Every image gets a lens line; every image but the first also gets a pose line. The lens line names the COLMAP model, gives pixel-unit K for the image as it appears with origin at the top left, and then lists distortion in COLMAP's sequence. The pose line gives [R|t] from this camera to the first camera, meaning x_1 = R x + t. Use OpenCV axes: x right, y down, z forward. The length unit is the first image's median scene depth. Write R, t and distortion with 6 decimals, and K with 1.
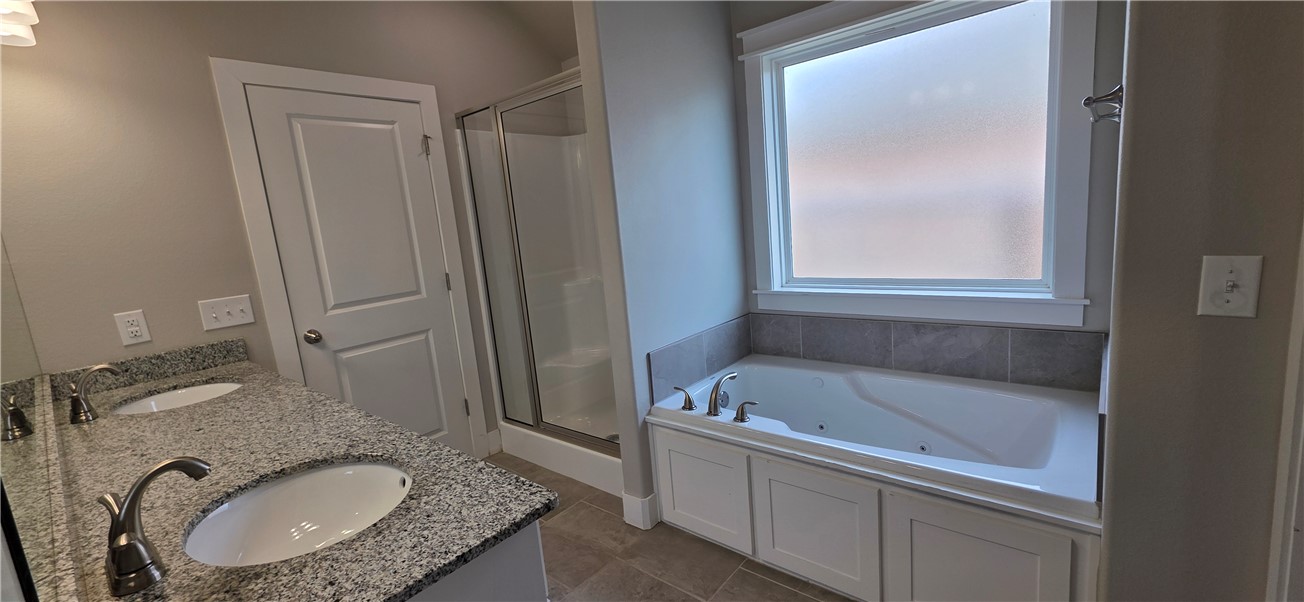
lens RADIAL K [[518.8, 0, 648.2], [0, 518.8, 300.2], [0, 0, 1]] dist [-0.000034, -0.000013]
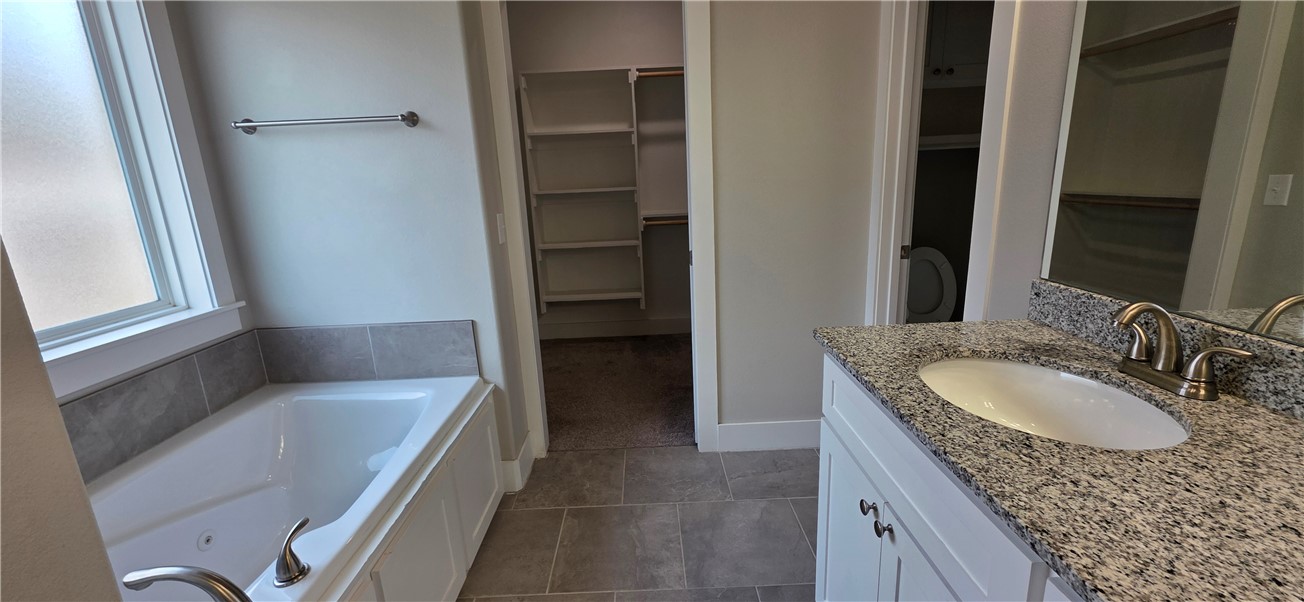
lens RADIAL K [[518.8, 0, 648.2], [0, 518.8, 300.2], [0, 0, 1]] dist [-0.000034, -0.000013]
pose [[-0.641273, -0.059119, 0.765032, -0.432216], [0.227358, 0.937615, 0.263033, -0.084520], [-0.732856, 0.342612, -0.587826, 0.947083]]
